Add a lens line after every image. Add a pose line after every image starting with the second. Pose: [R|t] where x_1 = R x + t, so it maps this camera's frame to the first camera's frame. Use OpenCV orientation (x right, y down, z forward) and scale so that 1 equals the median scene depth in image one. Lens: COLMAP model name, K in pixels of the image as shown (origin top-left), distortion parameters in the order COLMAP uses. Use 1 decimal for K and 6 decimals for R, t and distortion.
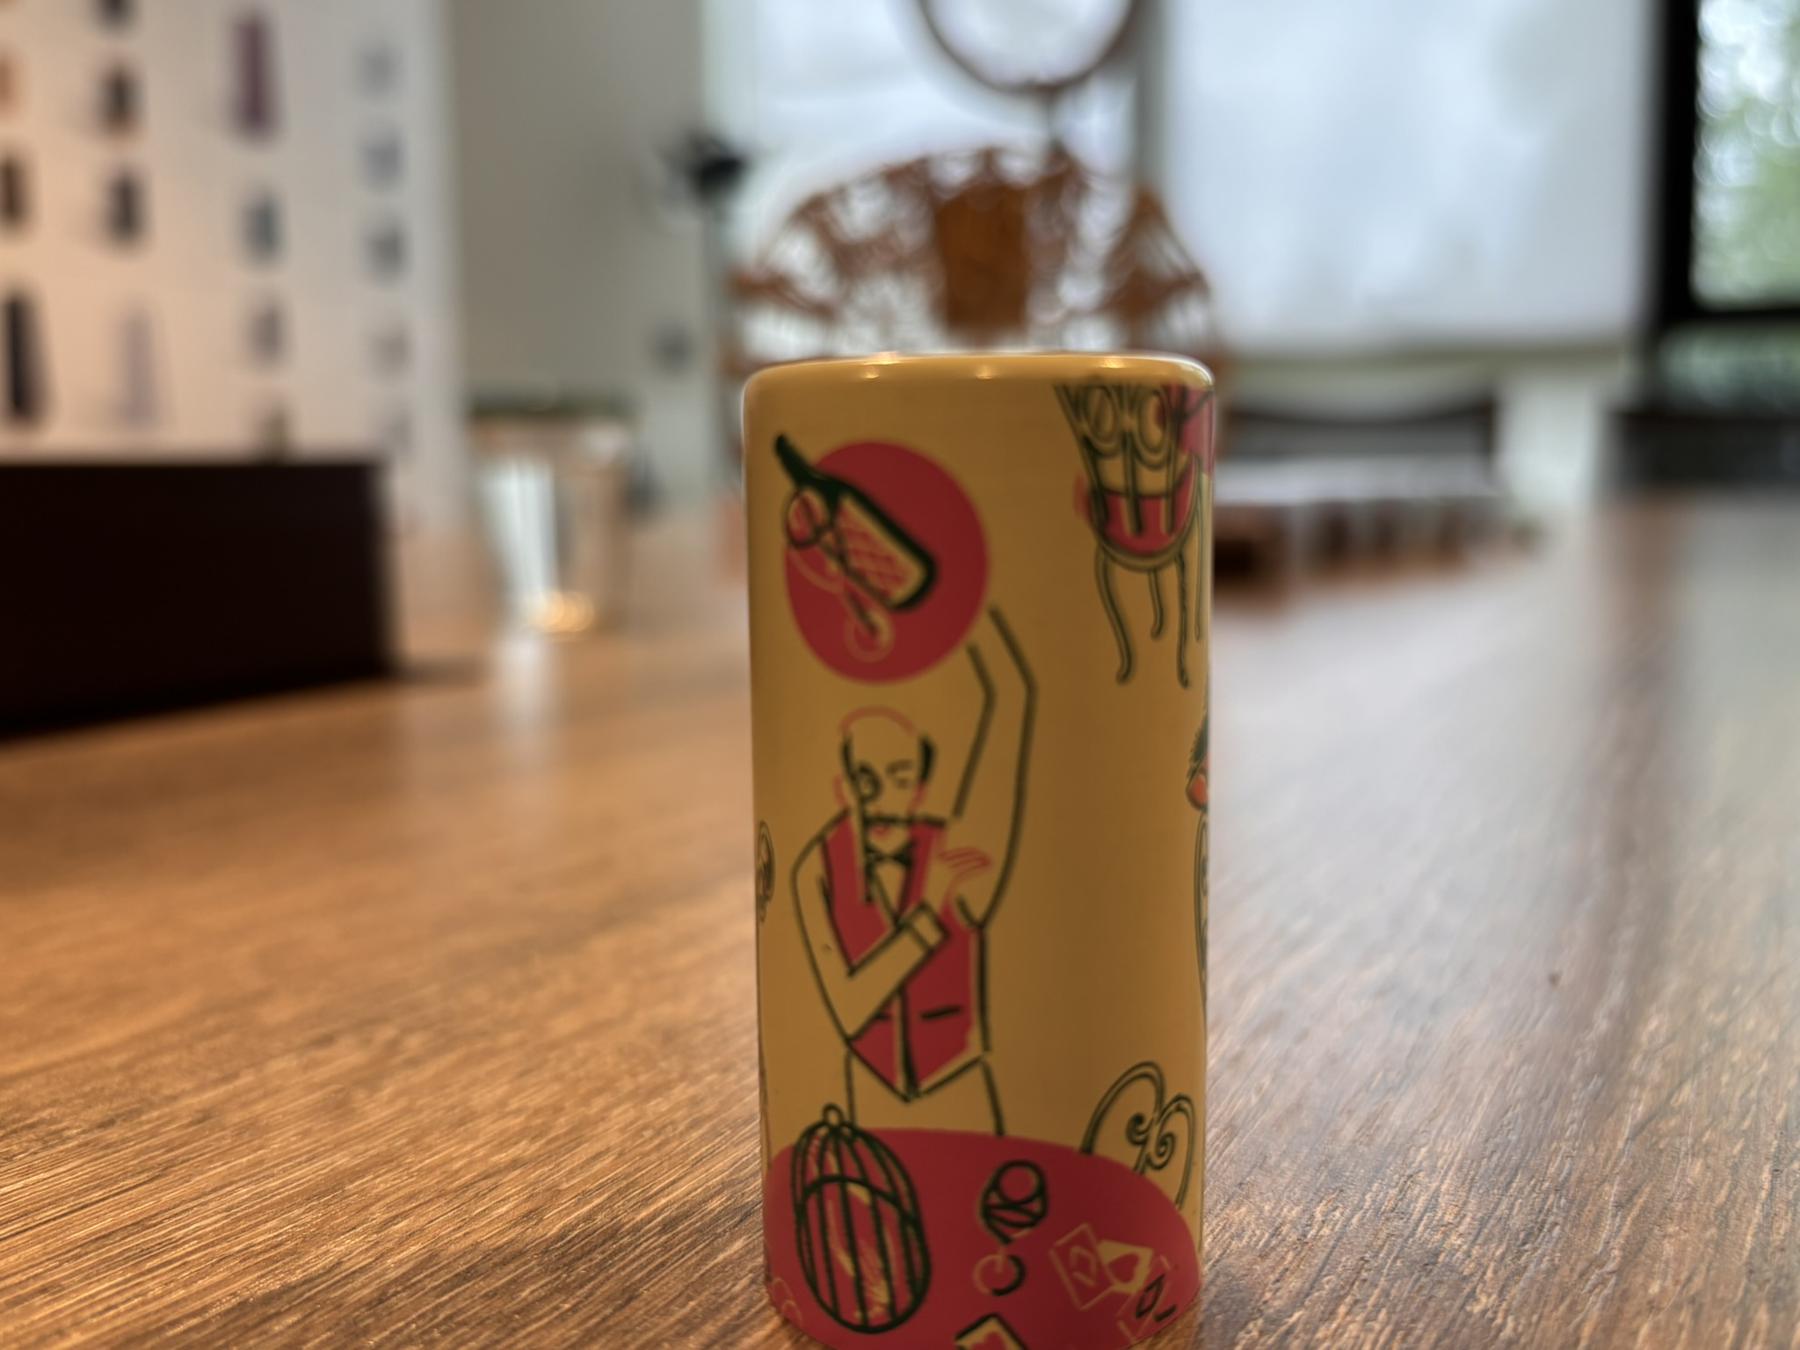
lens RADIAL K [[1521.3, 0, 900.0], [0, 1521.3, 675.0], [0, 0, 1]] dist [-0.015400, -0.009935]
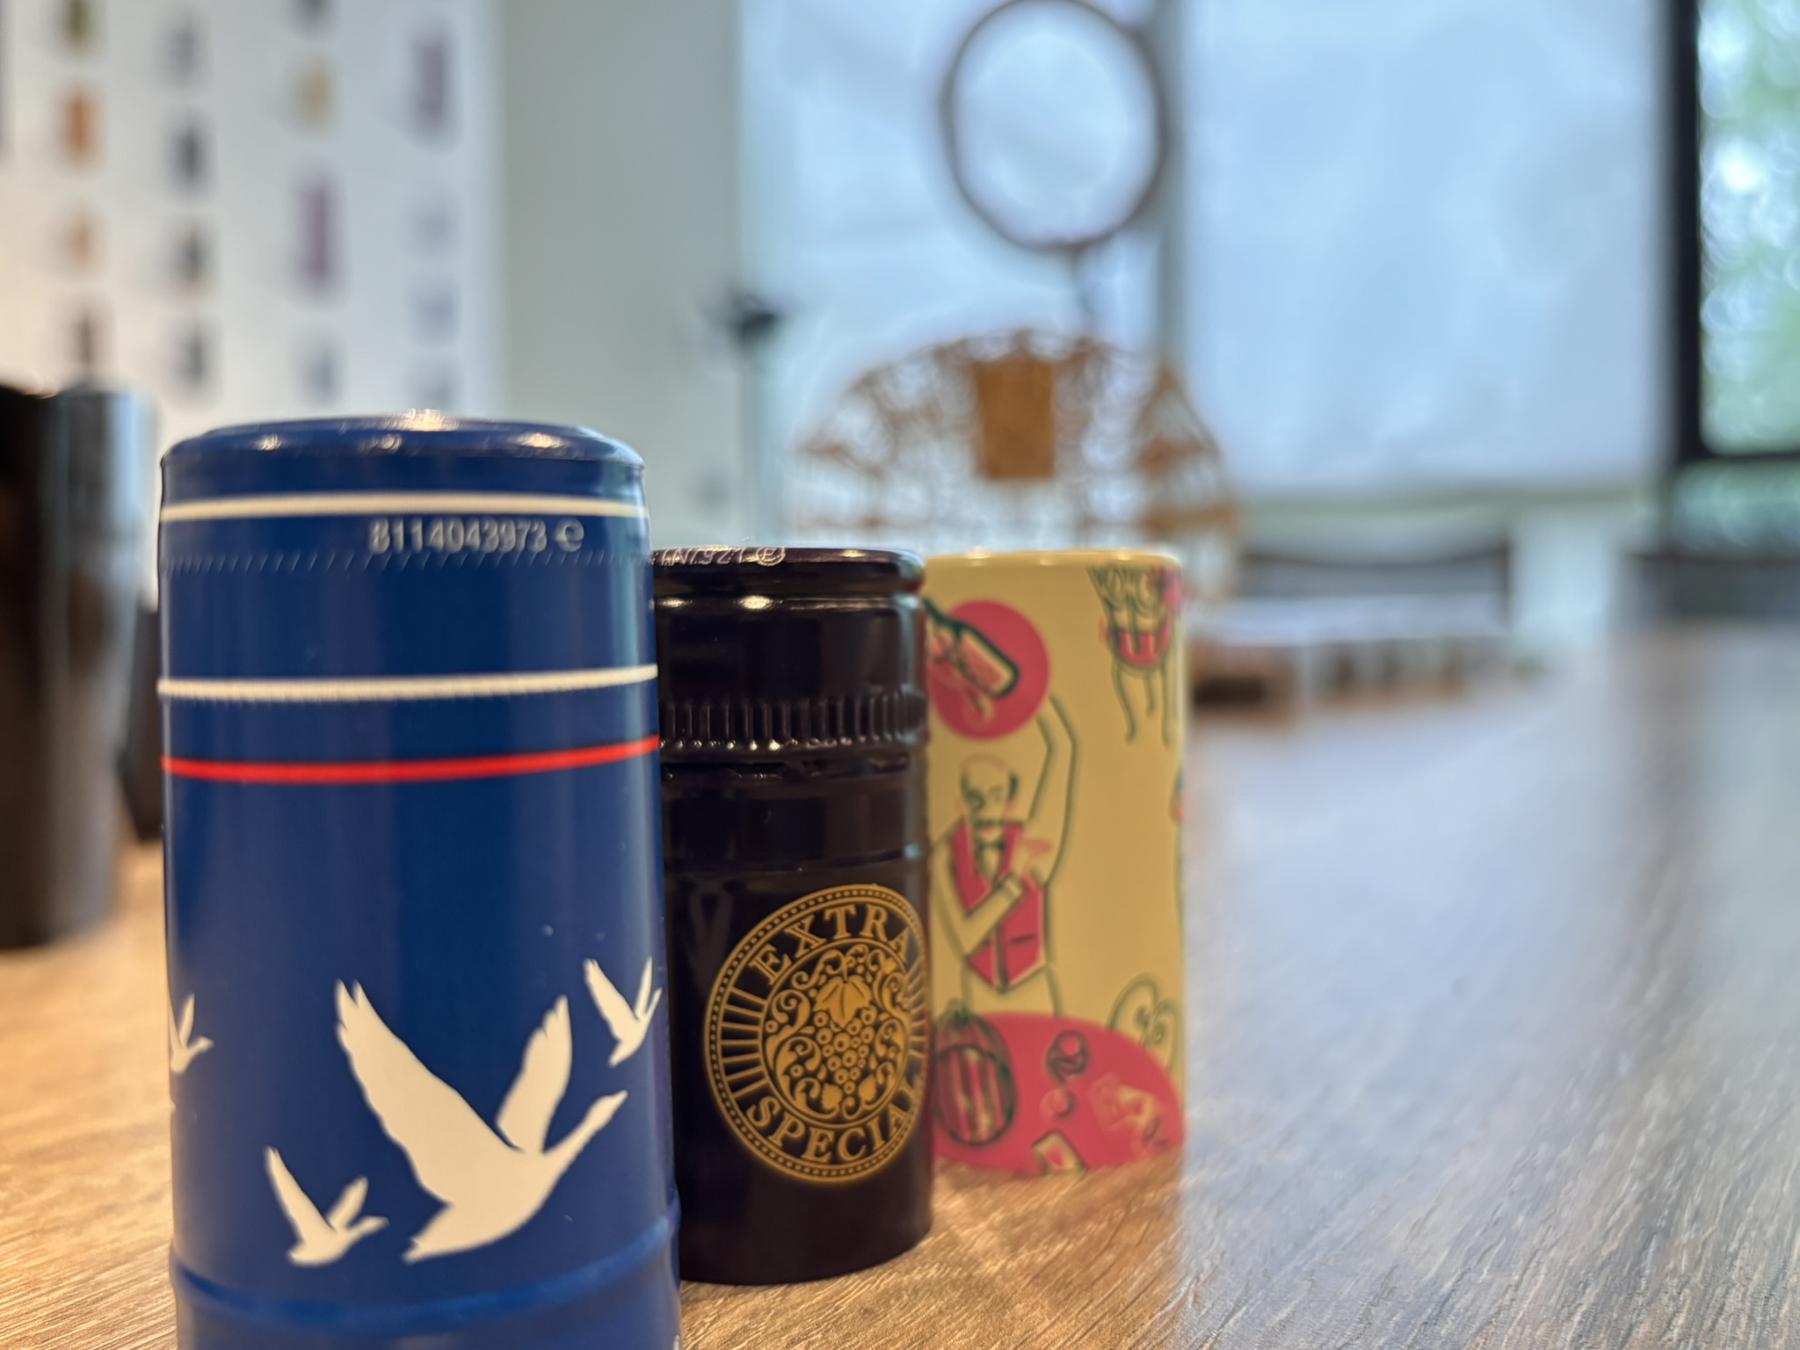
lens RADIAL K [[1657.8, 0, 900.0], [0, 1657.8, 675.0], [0, 0, 1]] dist [-0.000619, -0.003586]
pose [[0.999976, 0.000145, -0.006987, -0.091195], [-0.000797, 0.995630, -0.093387, 0.099483], [0.006942, 0.093391, 0.995605, -0.805237]]
